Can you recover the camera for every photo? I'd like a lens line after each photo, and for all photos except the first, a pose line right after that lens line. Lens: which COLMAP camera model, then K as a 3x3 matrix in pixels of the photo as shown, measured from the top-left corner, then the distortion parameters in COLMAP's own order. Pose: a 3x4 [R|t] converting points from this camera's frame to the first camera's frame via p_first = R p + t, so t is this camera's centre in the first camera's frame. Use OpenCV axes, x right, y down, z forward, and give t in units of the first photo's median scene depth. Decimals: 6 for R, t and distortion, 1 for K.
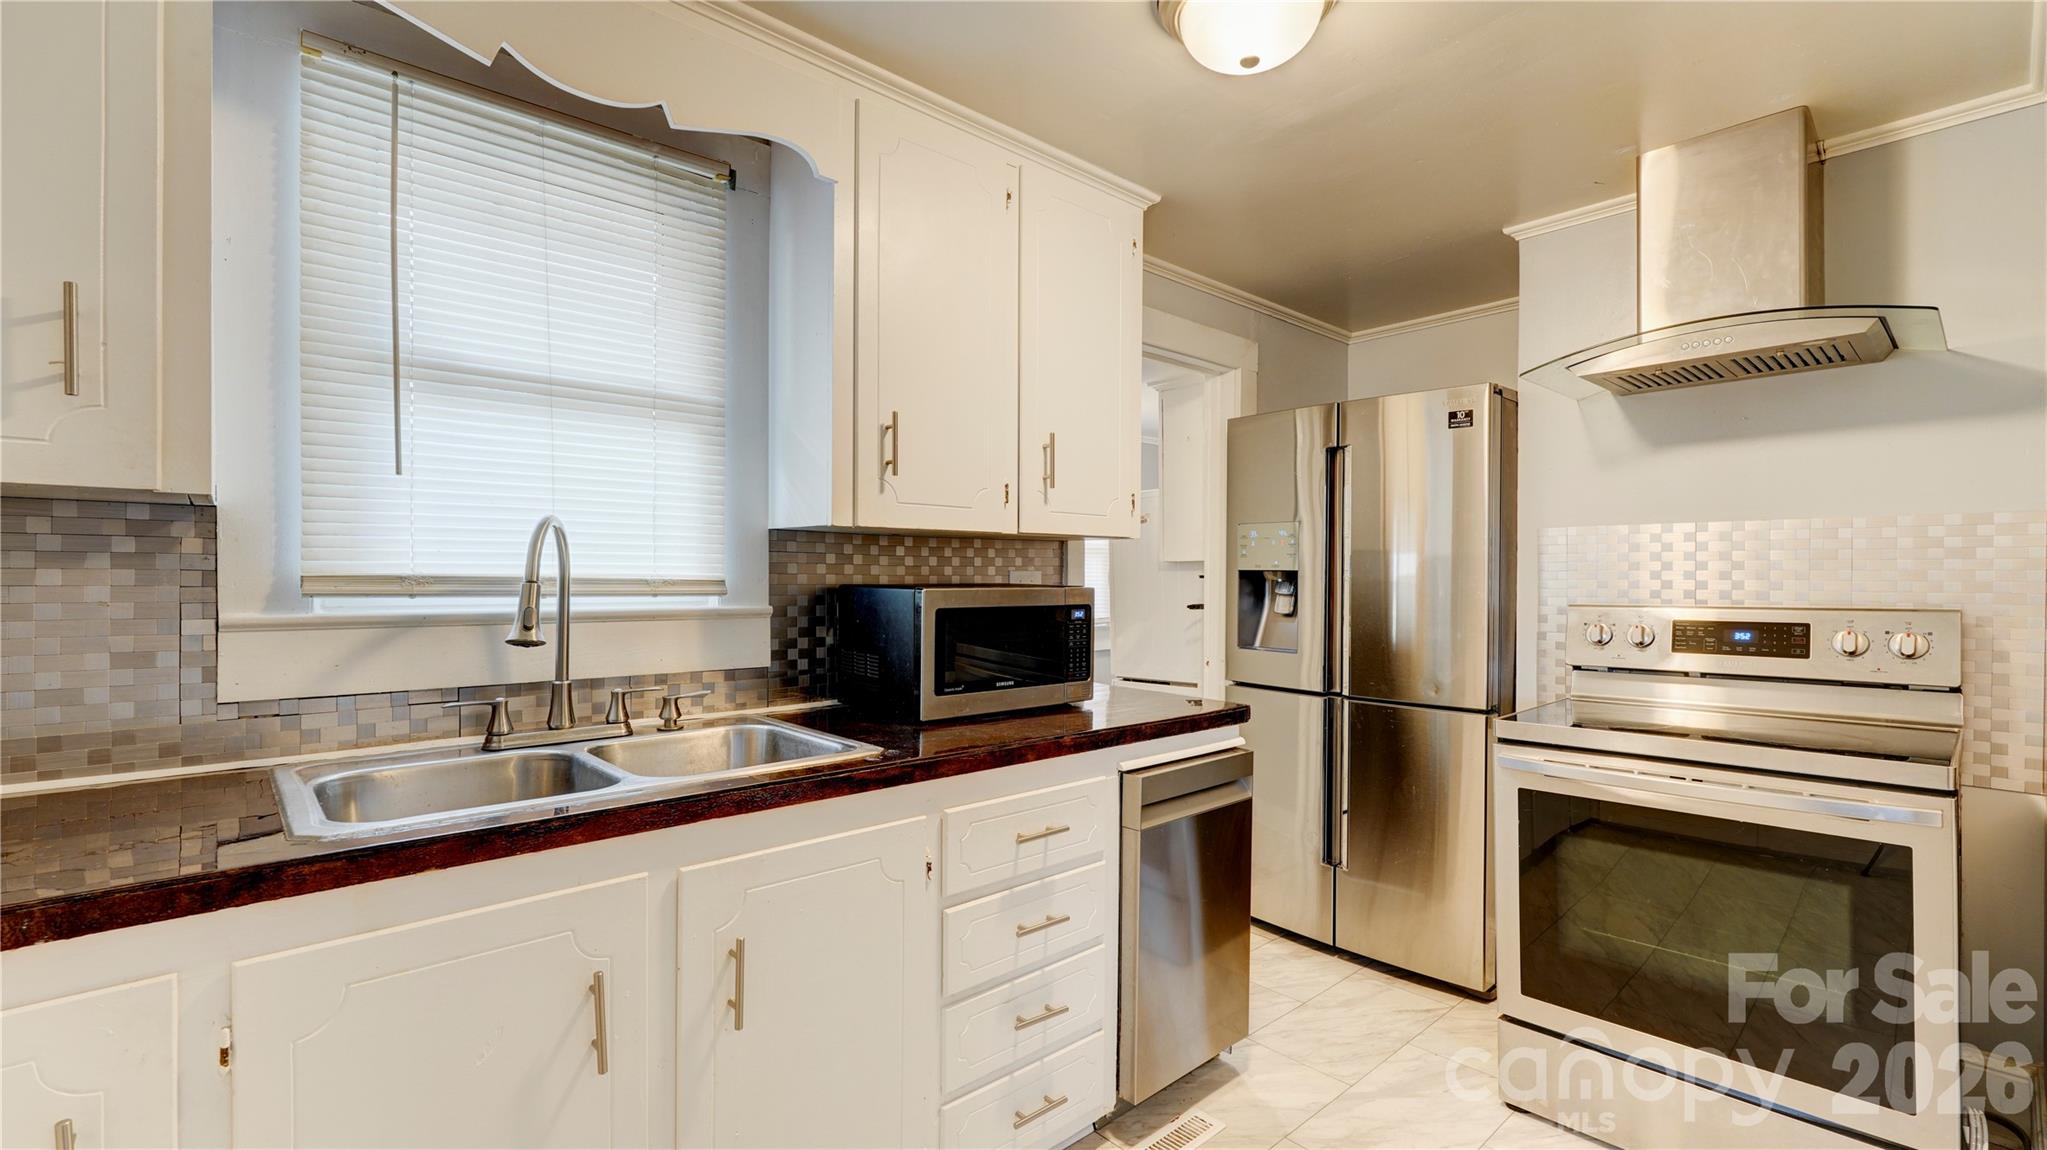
lens RADIAL K [[895.8, 0, 1023.9], [0, 895.8, 575.6], [0, 0, 1]] dist [0.000507, 0.001444]
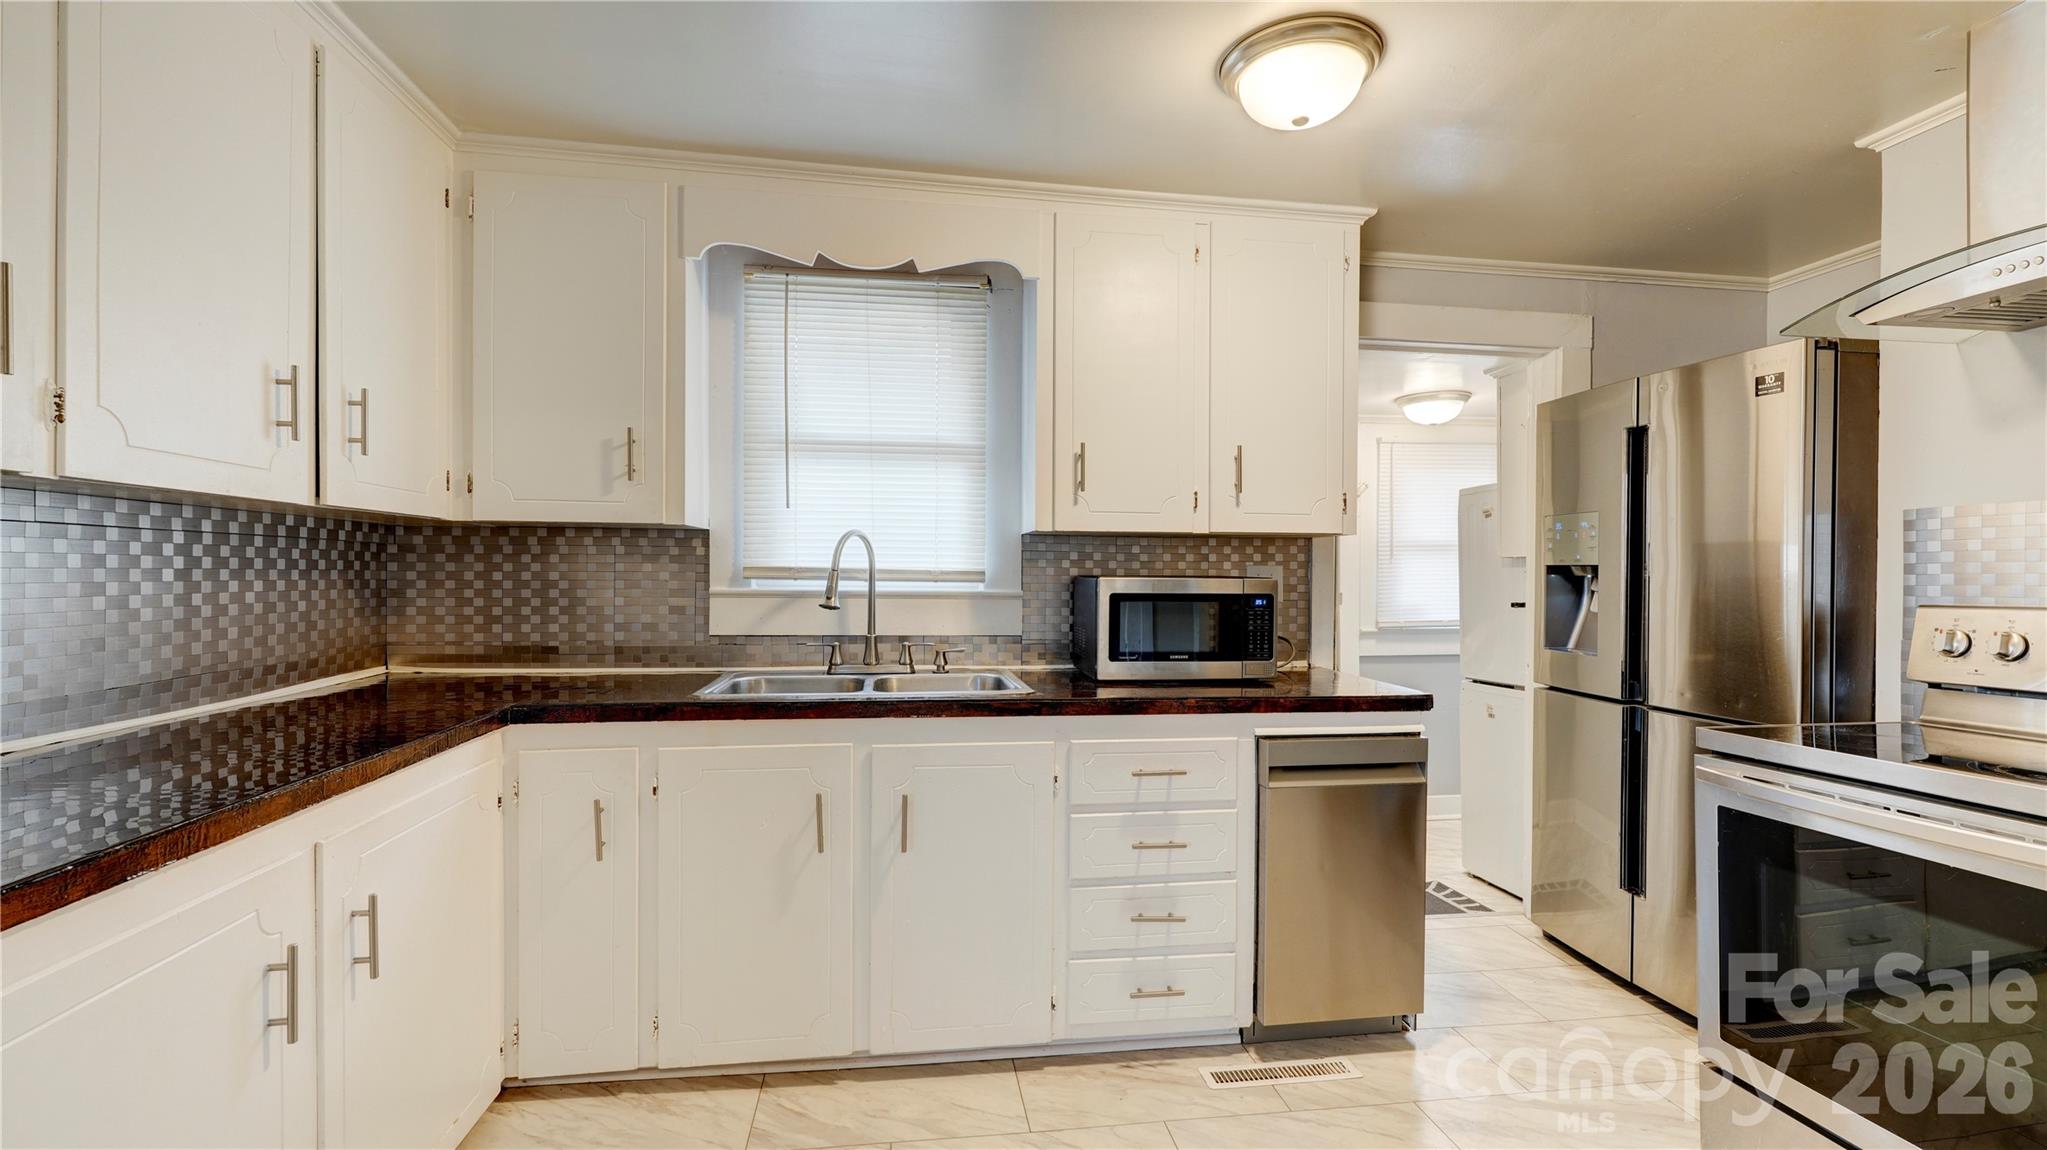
lens RADIAL K [[895.8, 0, 1021.8], [0, 895.8, 577.5], [0, 0, 1]] dist [0.000507, 0.001444]
pose [[0.827522, 0.003243, -0.561423, 0.518625], [-0.004040, 0.999992, -0.000178, 0.014951], [0.561418, 0.002416, 0.827529, -0.134790]]
